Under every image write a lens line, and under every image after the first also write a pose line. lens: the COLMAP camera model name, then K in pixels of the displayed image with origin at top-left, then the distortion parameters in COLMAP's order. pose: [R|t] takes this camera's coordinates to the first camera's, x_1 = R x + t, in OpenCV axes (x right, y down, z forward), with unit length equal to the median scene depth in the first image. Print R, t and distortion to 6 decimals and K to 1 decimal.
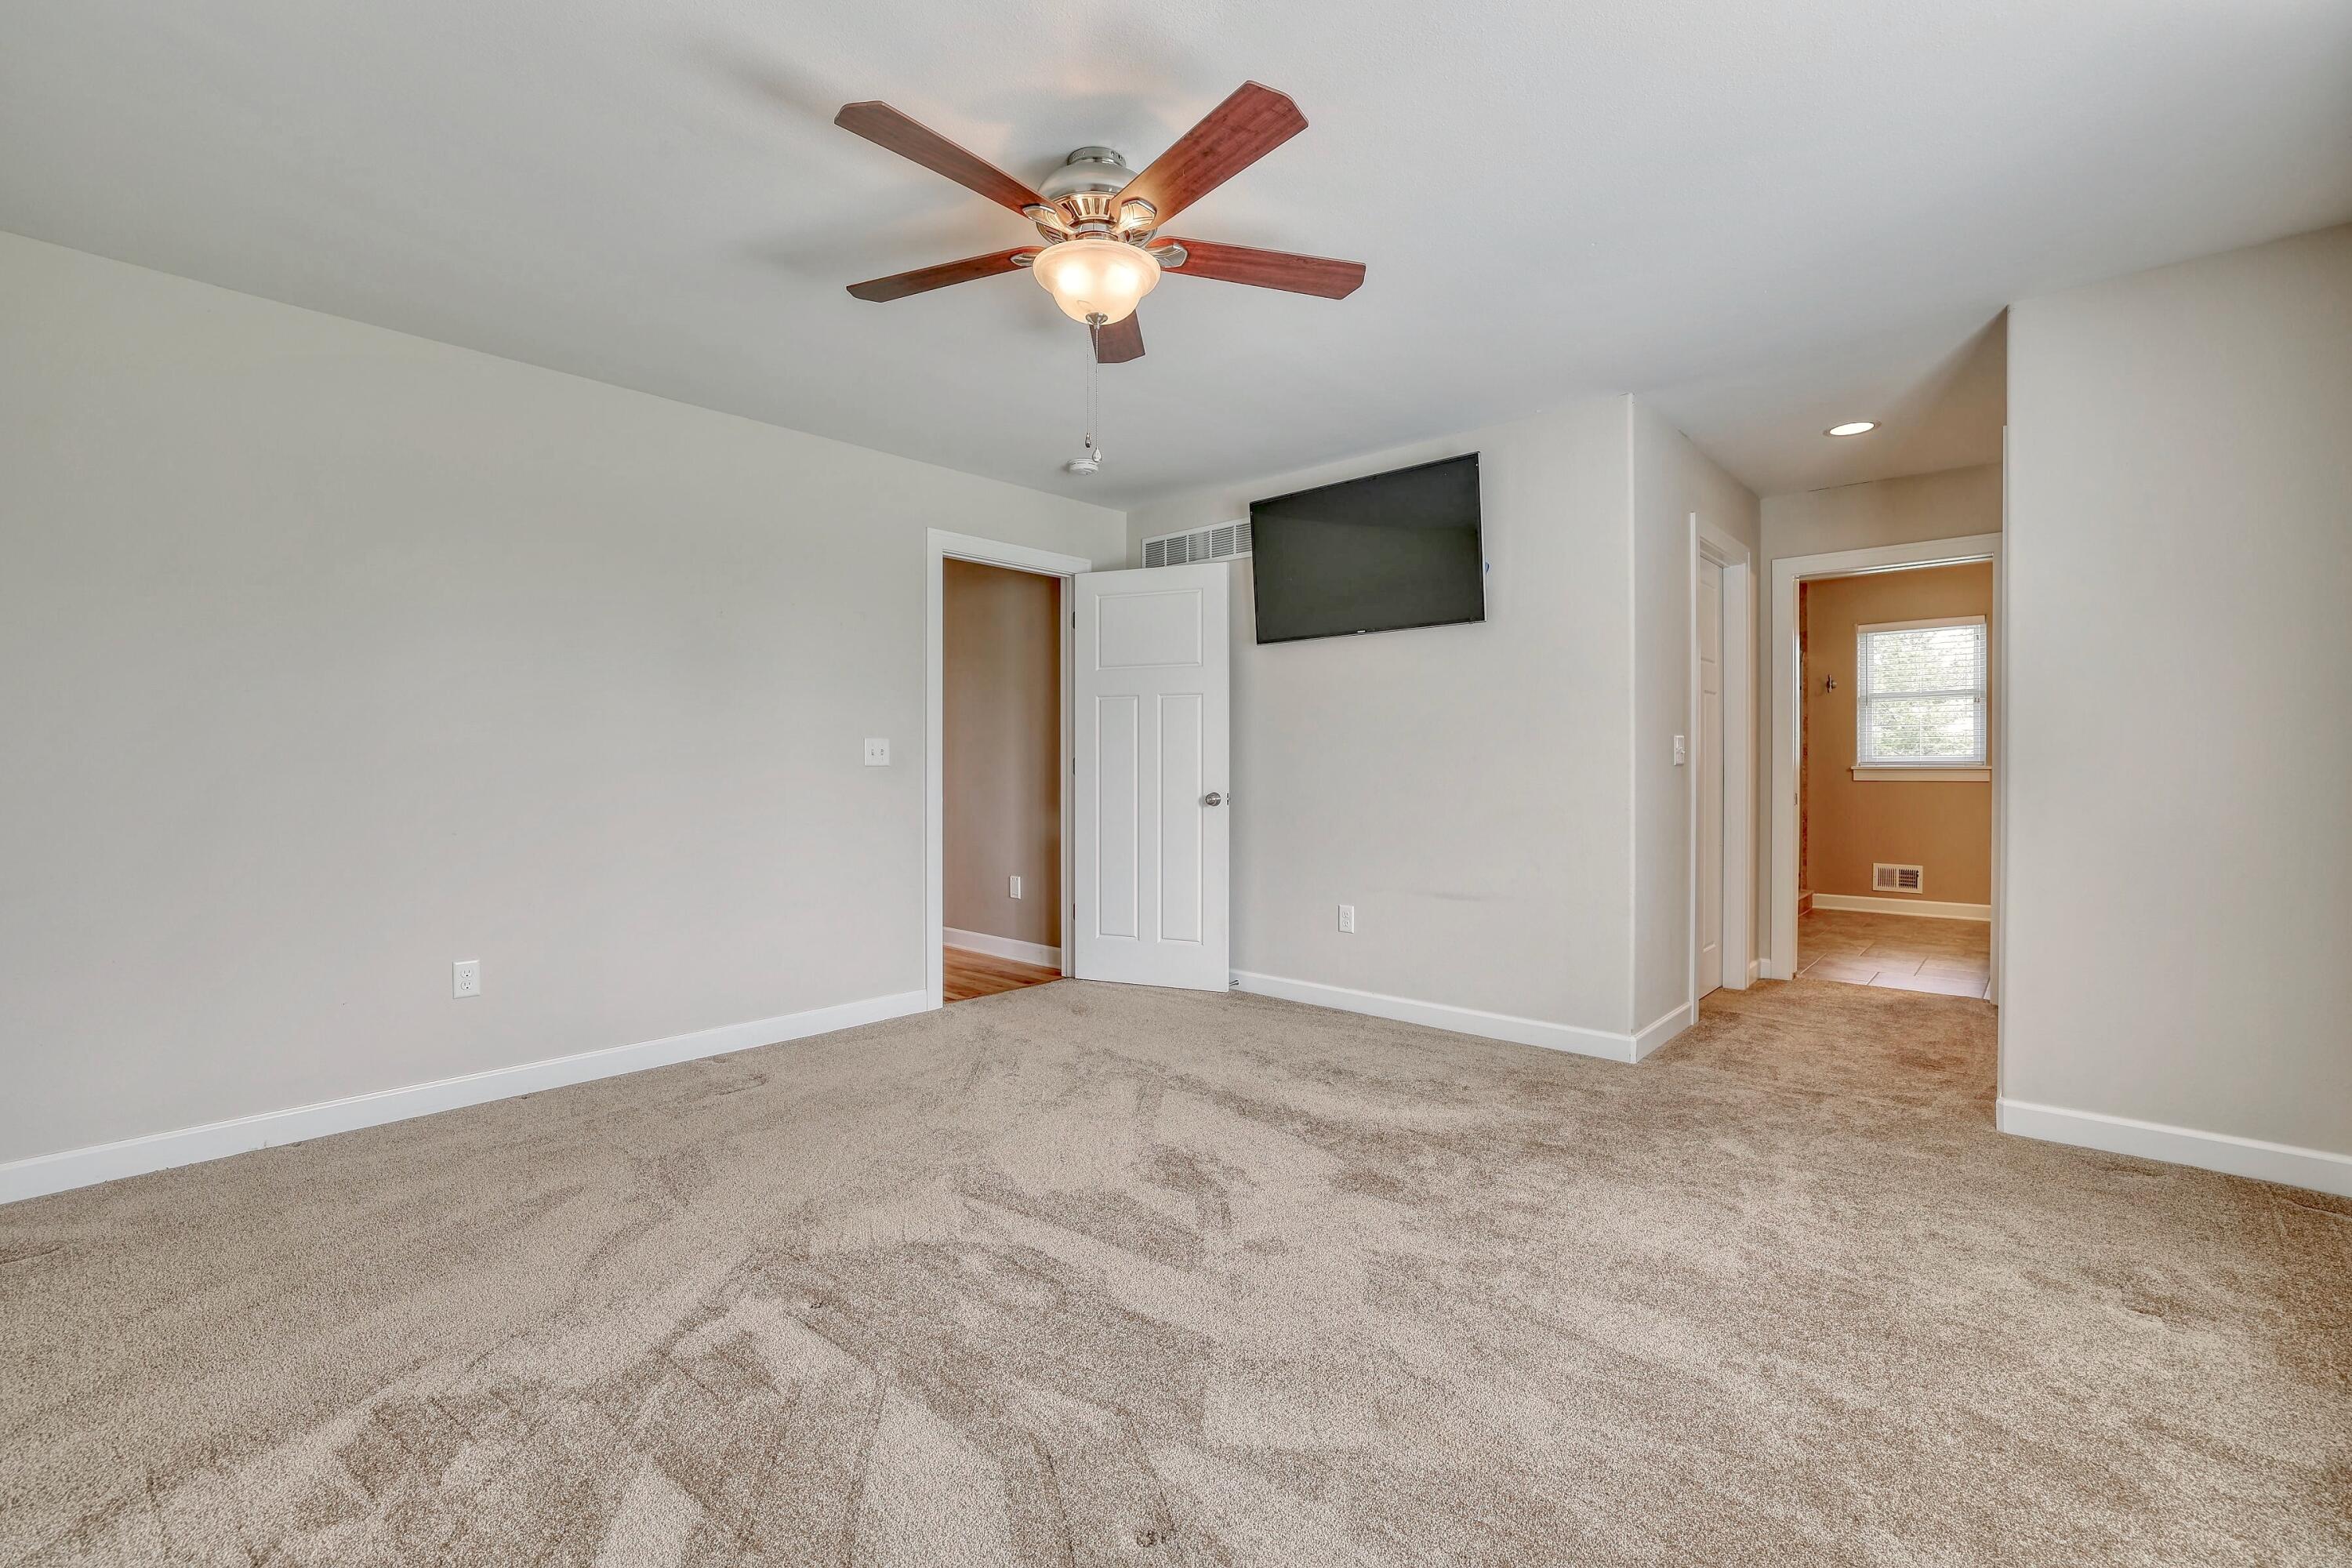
lens RADIAL K [[1021.2, 0, 1169.4], [0, 1021.2, 771.8], [0, 0, 1]] dist [-0.049732, 0.020717]
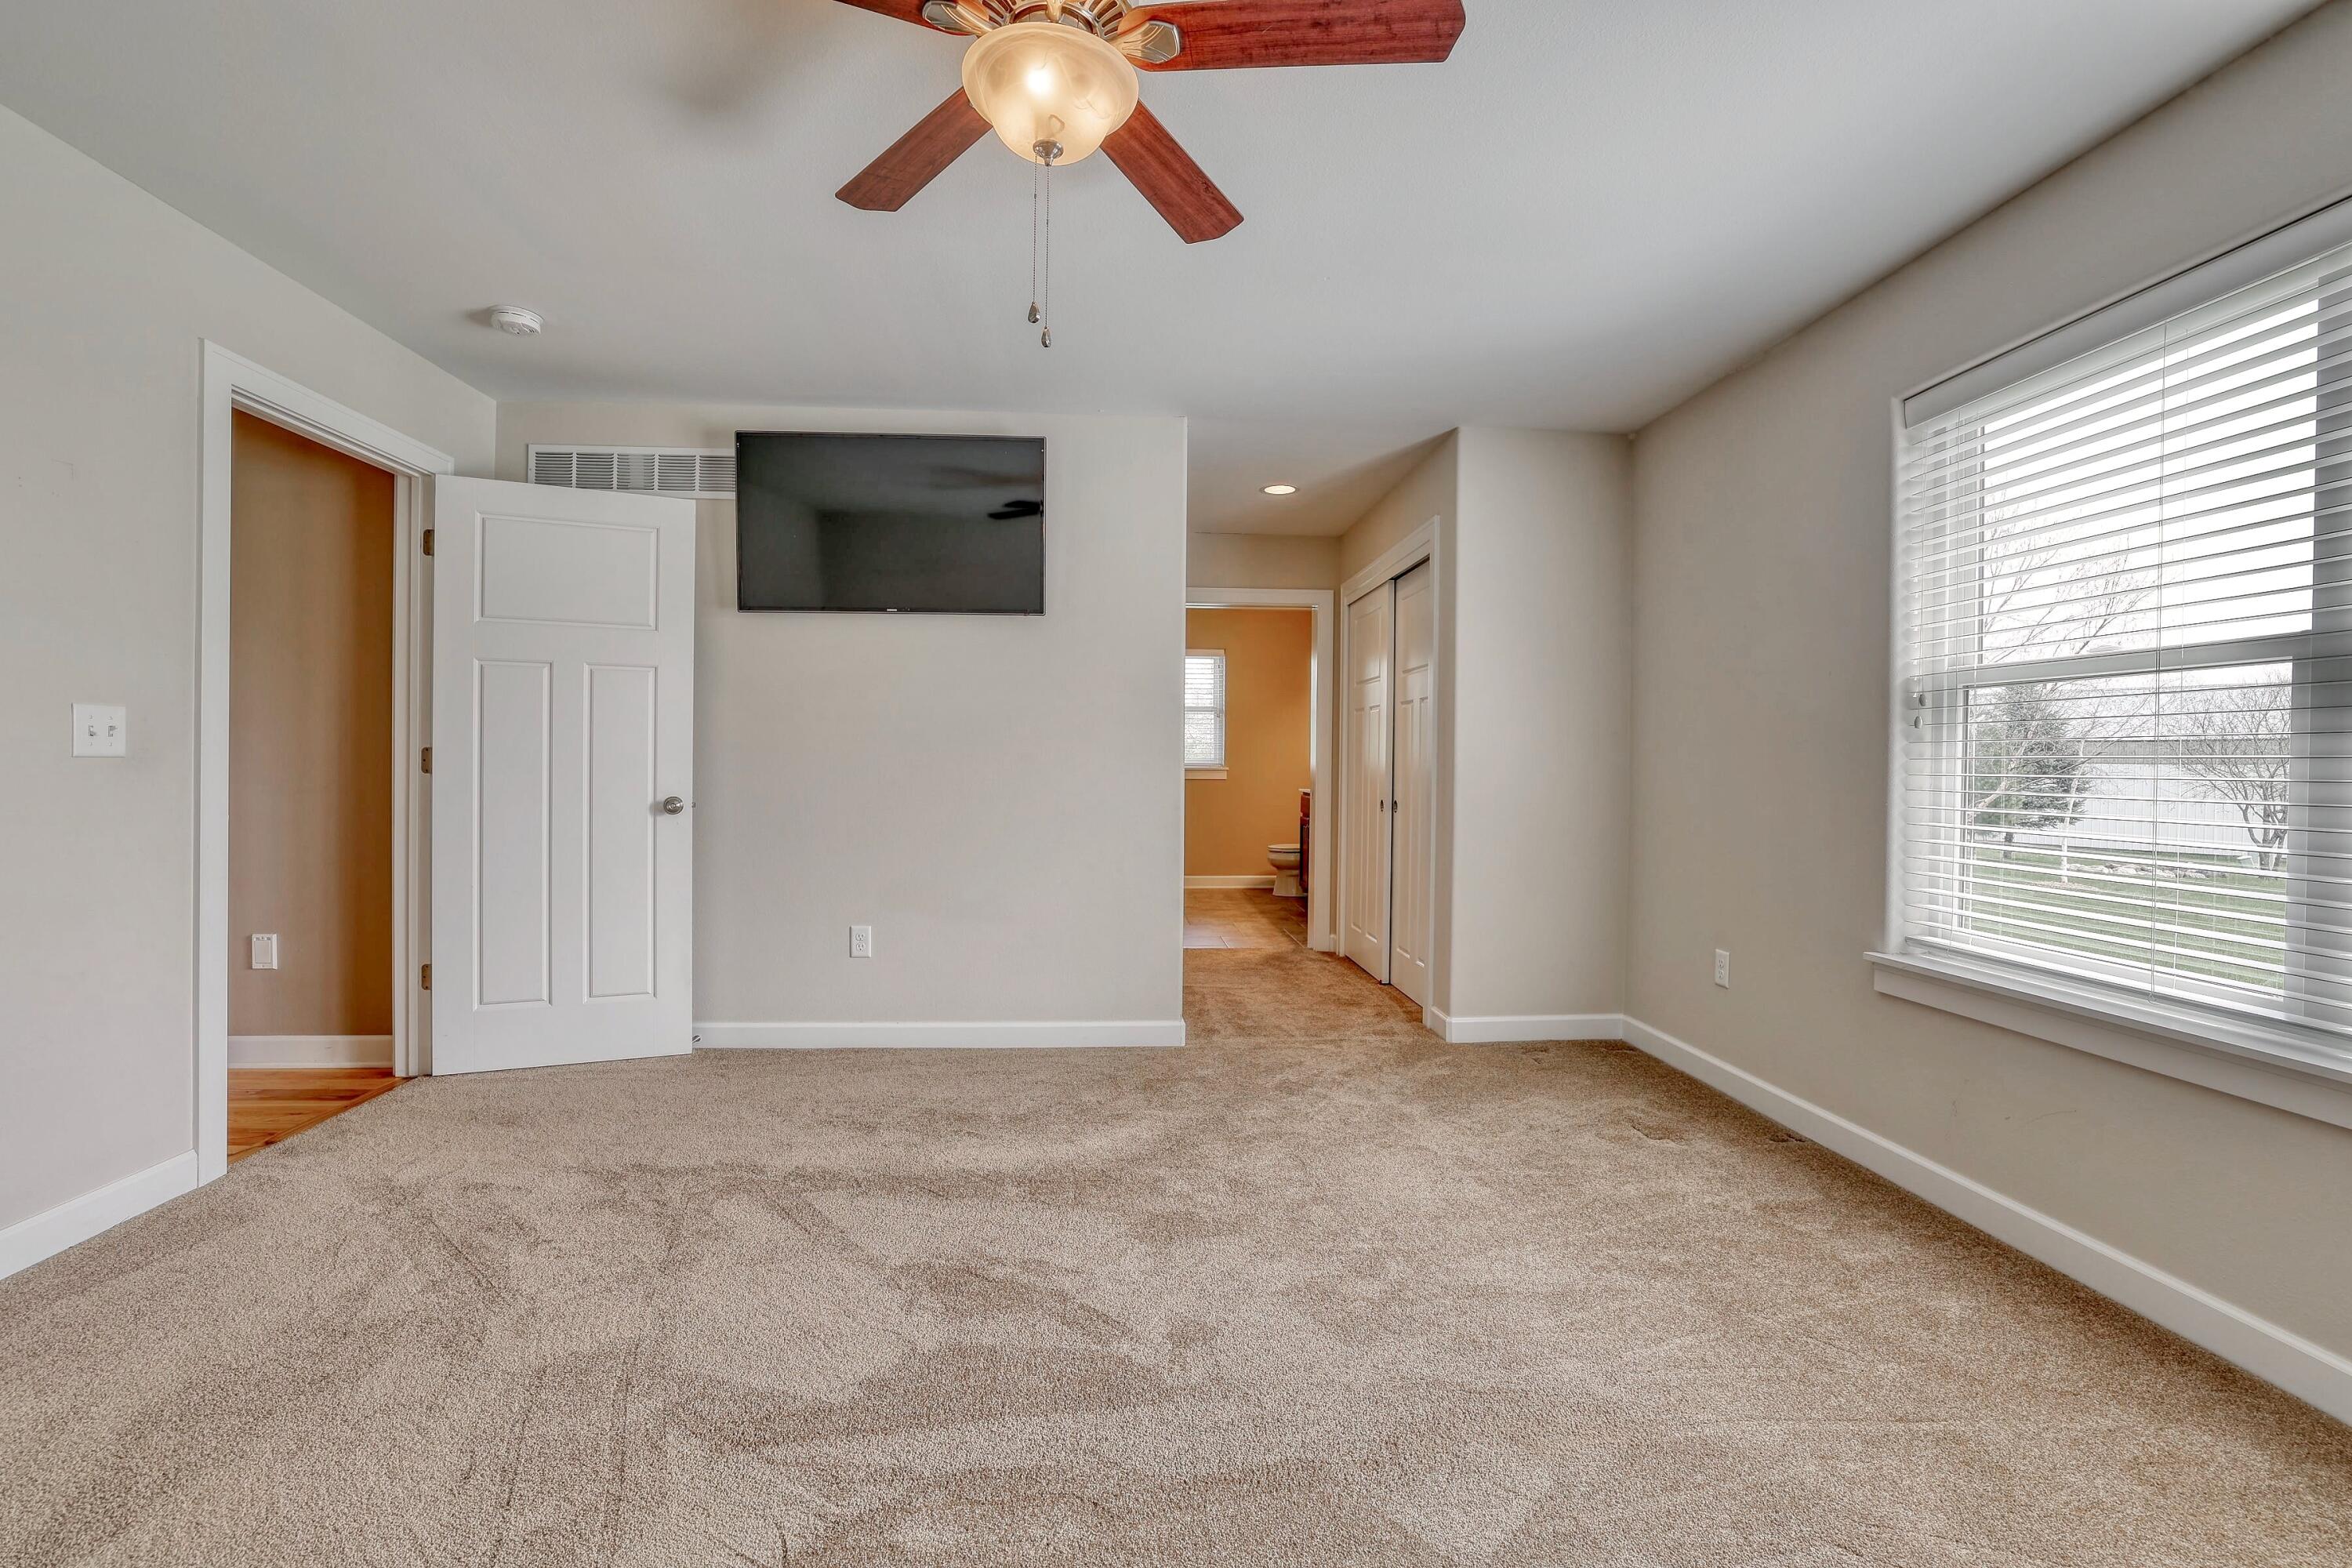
lens RADIAL K [[1021.2, 0, 1169.4], [0, 1021.2, 771.8], [0, 0, 1]] dist [-0.049732, 0.020717]
pose [[0.683978, 0.003103, 0.729496, -0.324249], [-0.005319, 0.999986, 0.000733, -0.001189], [-0.729483, -0.004382, 0.683985, 0.265570]]
